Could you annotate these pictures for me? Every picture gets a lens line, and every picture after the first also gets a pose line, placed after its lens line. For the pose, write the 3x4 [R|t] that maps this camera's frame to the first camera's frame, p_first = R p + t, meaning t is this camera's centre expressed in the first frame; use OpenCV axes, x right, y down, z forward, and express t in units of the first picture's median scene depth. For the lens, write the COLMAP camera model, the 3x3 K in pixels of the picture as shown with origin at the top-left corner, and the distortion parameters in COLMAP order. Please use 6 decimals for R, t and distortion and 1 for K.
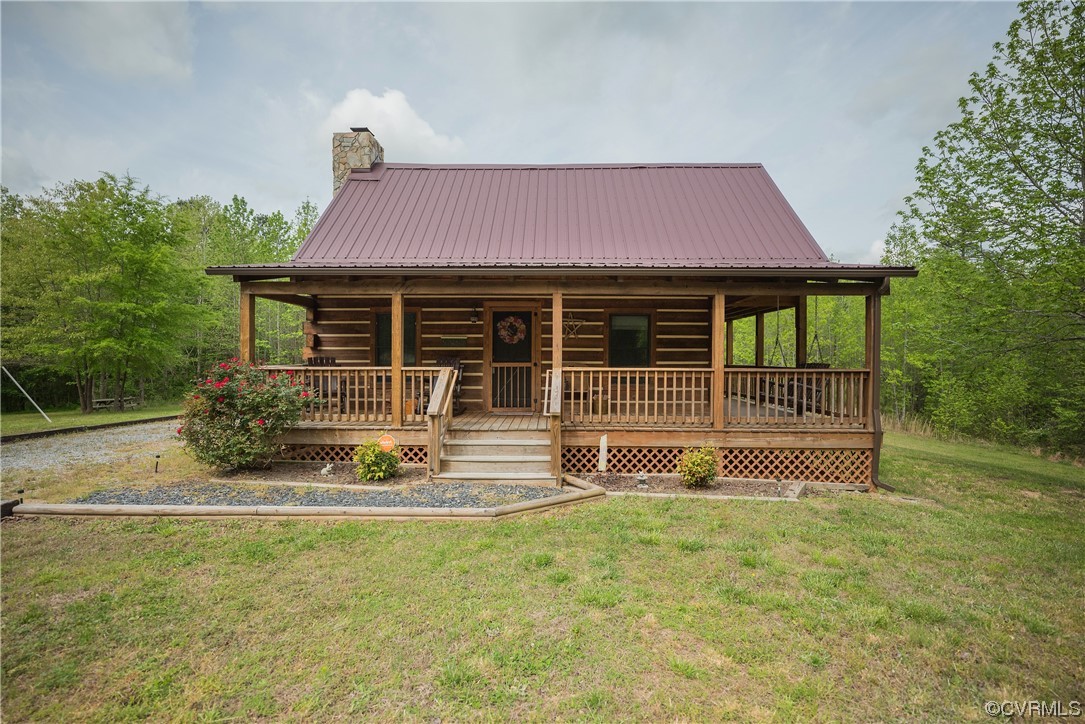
lens RADIAL K [[480.1, 0, 544.1], [0, 480.1, 362.8], [0, 0, 1]] dist [-0.013423, -0.000248]
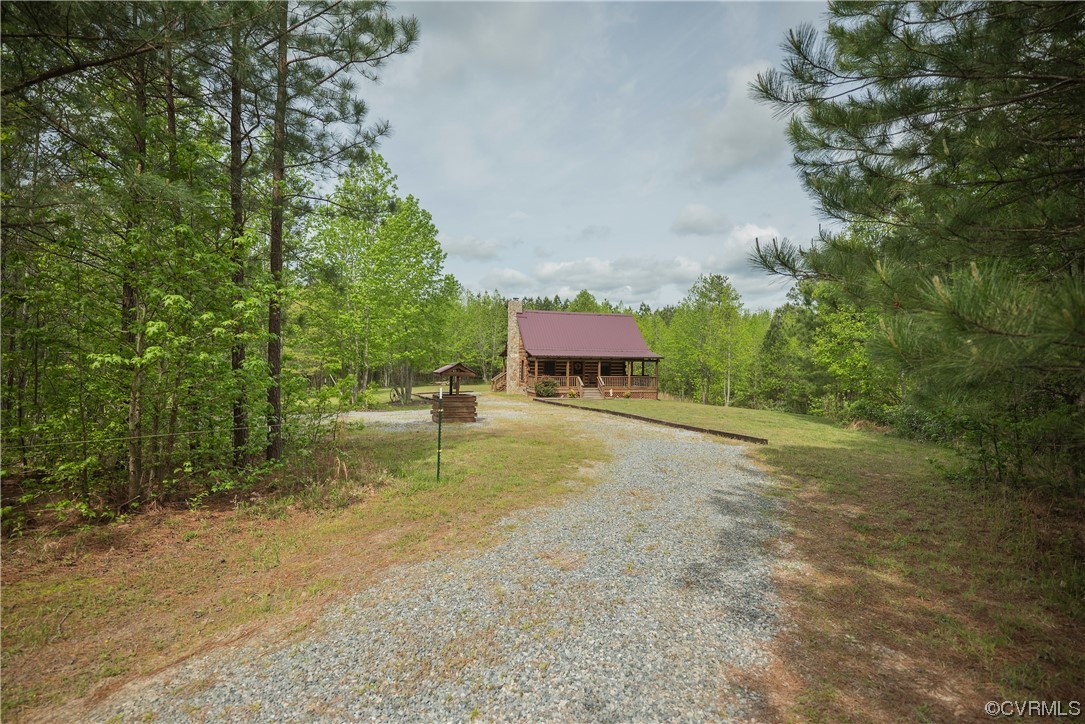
lens RADIAL K [[502.8, 0, 542.5], [0, 502.8, 362.0], [0, 0, 1]] dist [-0.000197, -0.000002]
pose [[0.948087, 0.007984, 0.317910, -1.655874], [-0.007872, 0.999968, -0.001636, -0.095445], [-0.317912, -0.000951, 0.948120, -2.819292]]
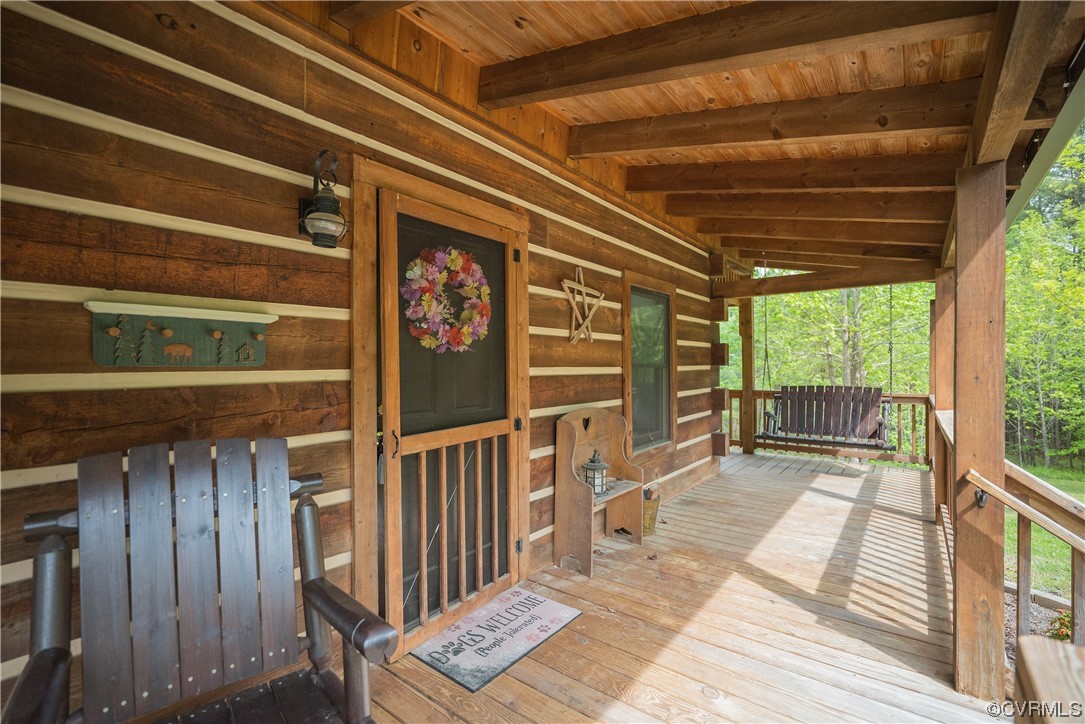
lens RADIAL K [[488.2, 0, 545.5], [0, 488.2, 360.0], [0, 0, 1]] dist [-0.012314, 0.000302]
pose [[0.602933, -0.000664, 0.797792, -0.249469], [0.012199, 0.999890, -0.008387, -0.033732], [-0.797699, 0.014789, 0.602875, 0.804430]]
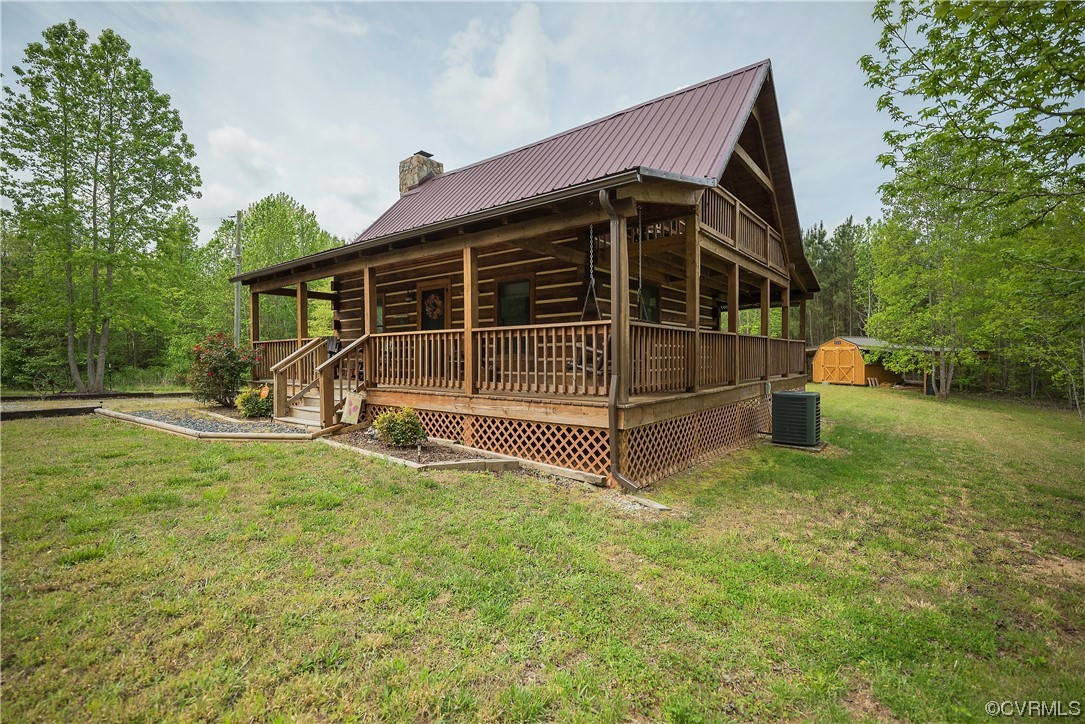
lens RADIAL K [[488.2, 0, 545.5], [0, 488.2, 360.0], [0, 0, 1]] dist [-0.012314, 0.000302]
pose [[0.800152, -0.005028, -0.599776, 0.808586], [0.003988, 0.999987, -0.003061, 0.058689], [0.599784, 0.000057, 0.800162, 0.262797]]
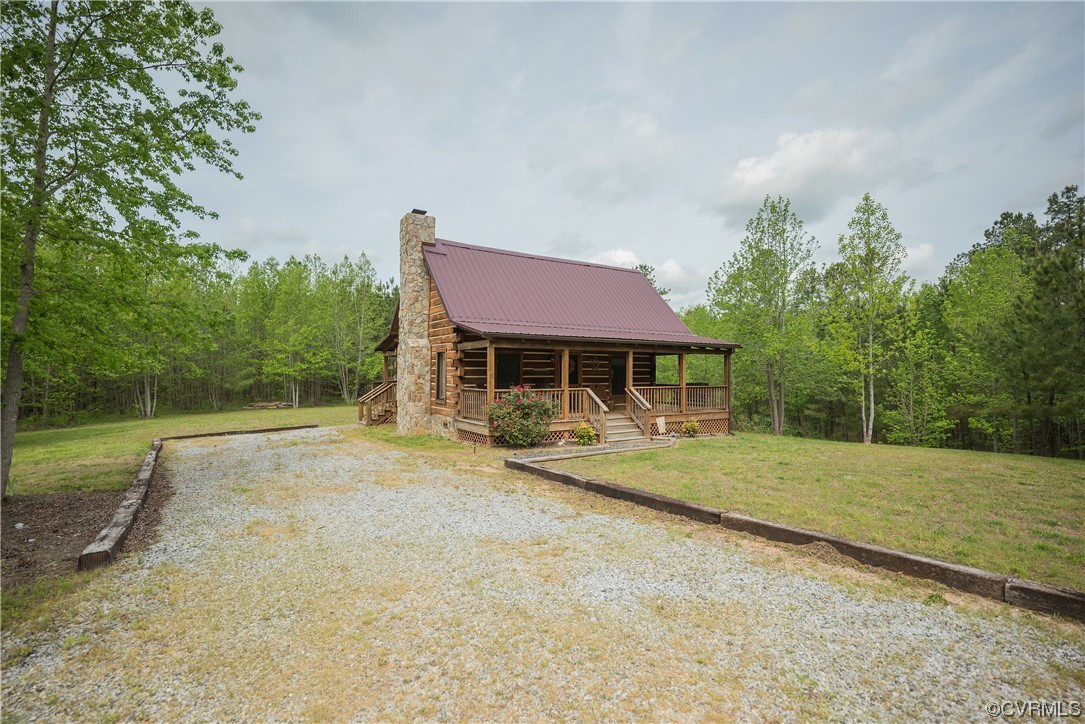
lens RADIAL K [[499.0, 0, 542.5], [0, 499.0, 362.0], [0, 0, 1]] dist [-0.009260, -0.000018]
pose [[0.833603, 0.009961, 0.552275, -1.144856], [0.006130, 0.999609, -0.027282, -0.032883], [-0.552331, 0.026128, 0.833216, -0.451530]]
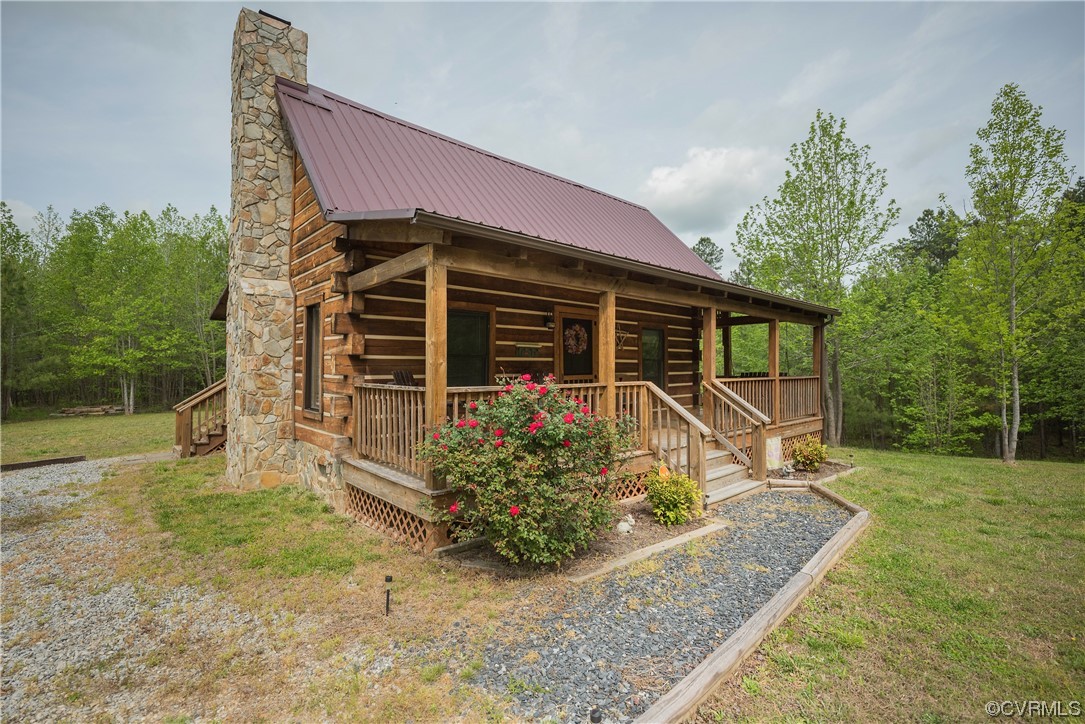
lens RADIAL K [[488.2, 0, 545.5], [0, 488.2, 360.0], [0, 0, 1]] dist [-0.012314, 0.000302]
pose [[0.730926, 0.006666, 0.682425, -0.742944], [0.010574, 0.999722, -0.021091, -0.010401], [-0.682375, 0.022631, 0.730652, 0.369168]]
